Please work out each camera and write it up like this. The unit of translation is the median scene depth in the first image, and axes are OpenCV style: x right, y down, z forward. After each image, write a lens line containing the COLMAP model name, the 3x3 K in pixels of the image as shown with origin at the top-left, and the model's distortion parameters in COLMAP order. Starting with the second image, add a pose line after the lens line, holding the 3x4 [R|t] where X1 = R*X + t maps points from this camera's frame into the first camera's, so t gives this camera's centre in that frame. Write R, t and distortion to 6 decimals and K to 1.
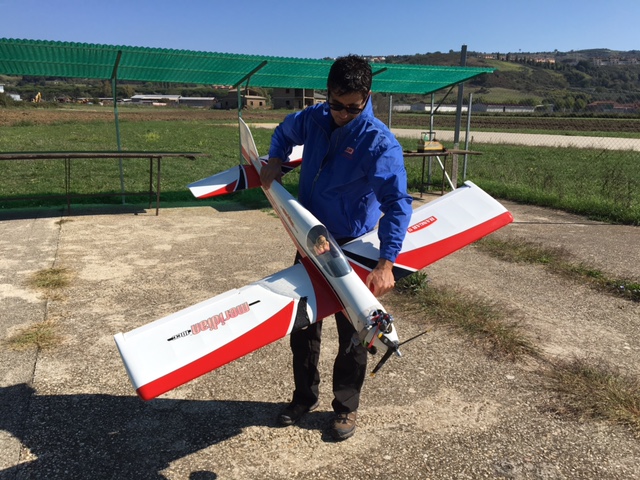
lens RADIAL K [[545.2, 0, 321.6], [0, 545.2, 239.7], [0, 0, 1]] dist [0.061648, -0.081204]
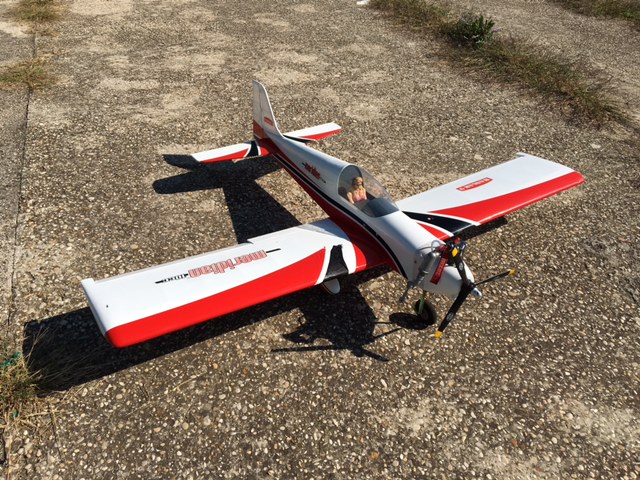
lens RADIAL K [[545.2, 0, 318.9], [0, 545.2, 240.2], [0, 0, 1]] dist [0.061648, -0.081204]
pose [[0.998878, 0.044890, -0.015115, -0.050343], [-0.035250, 0.917648, 0.395829, 0.058681], [0.031639, -0.394852, 0.918200, 0.148941]]
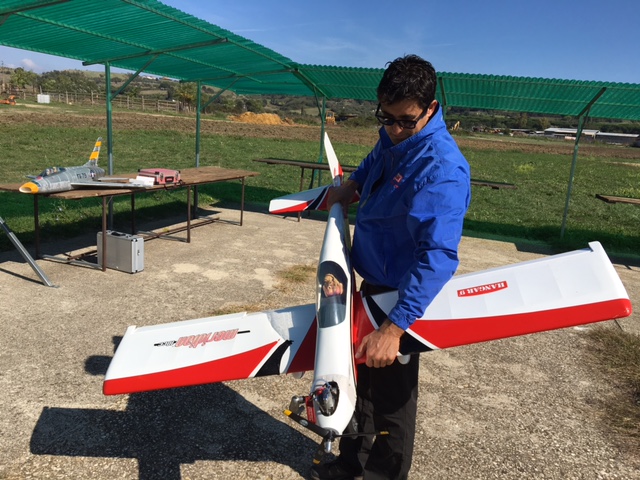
lens RADIAL K [[545.2, 0, 320.2], [0, 545.2, 239.7], [0, 0, 1]] dist [0.061648, -0.081204]
pose [[0.752400, 0.182767, -0.632843, 0.322946], [-0.217412, 0.975801, 0.023328, -0.045959], [0.621792, 0.120035, 0.773929, 0.209744]]
